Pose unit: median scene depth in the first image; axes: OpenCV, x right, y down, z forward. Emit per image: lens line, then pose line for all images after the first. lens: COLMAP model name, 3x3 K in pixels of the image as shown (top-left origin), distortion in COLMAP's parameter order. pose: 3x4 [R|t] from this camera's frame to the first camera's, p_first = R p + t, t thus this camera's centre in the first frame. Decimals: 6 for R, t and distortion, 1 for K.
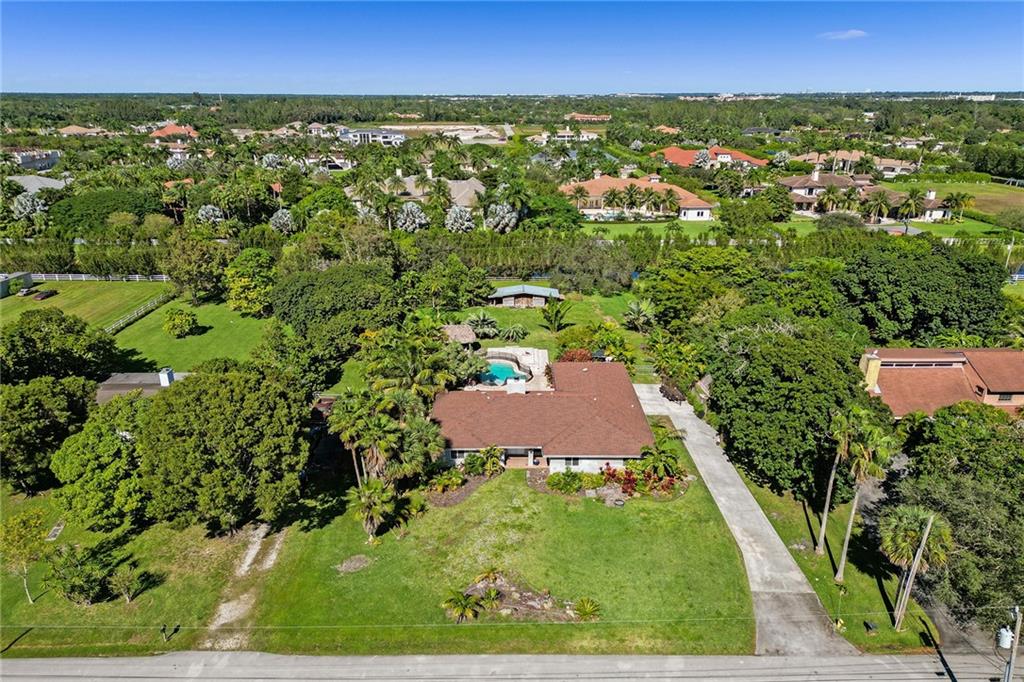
lens RADIAL K [[733.3, 0, 515.1], [0, 733.3, 358.5], [0, 0, 1]] dist [0.082153, -0.089854]
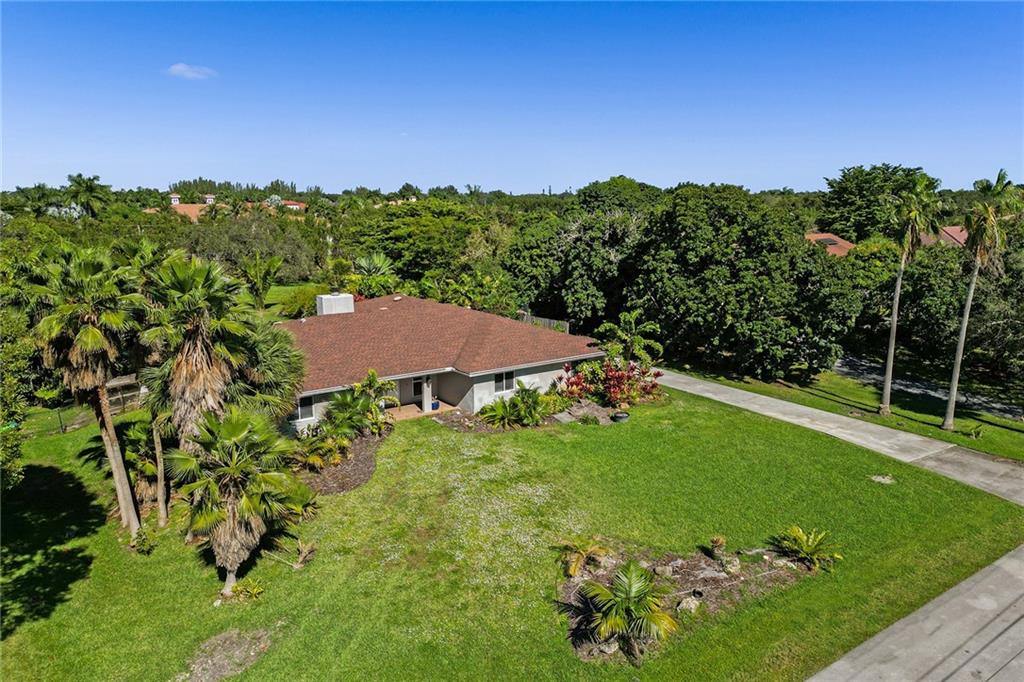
lens RADIAL K [[723.5, 0, 516.6], [0, 723.5, 378.7], [0, 0, 1]] dist [0.077774, -0.091213]
pose [[0.816686, -0.145217, 0.558512, -0.146003], [0.199418, 0.979216, -0.036997, 0.099790], [-0.541531, 0.141592, 0.828671, 0.325077]]
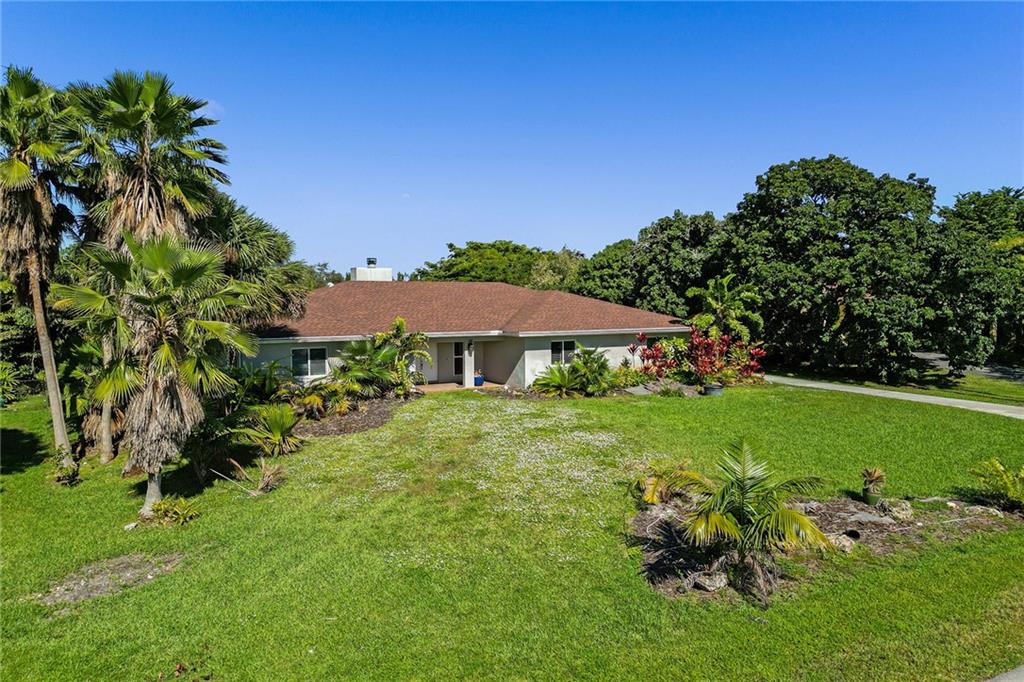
lens RADIAL K [[743.9, 0, 513.4], [0, 743.9, 345.7], [0, 0, 1]] dist [0.082542, -0.096439]
pose [[0.872794, -0.049365, 0.485586, -0.114450], [0.180297, 0.957116, -0.226764, 0.148645], [-0.453568, 0.285468, 0.844265, 0.380303]]
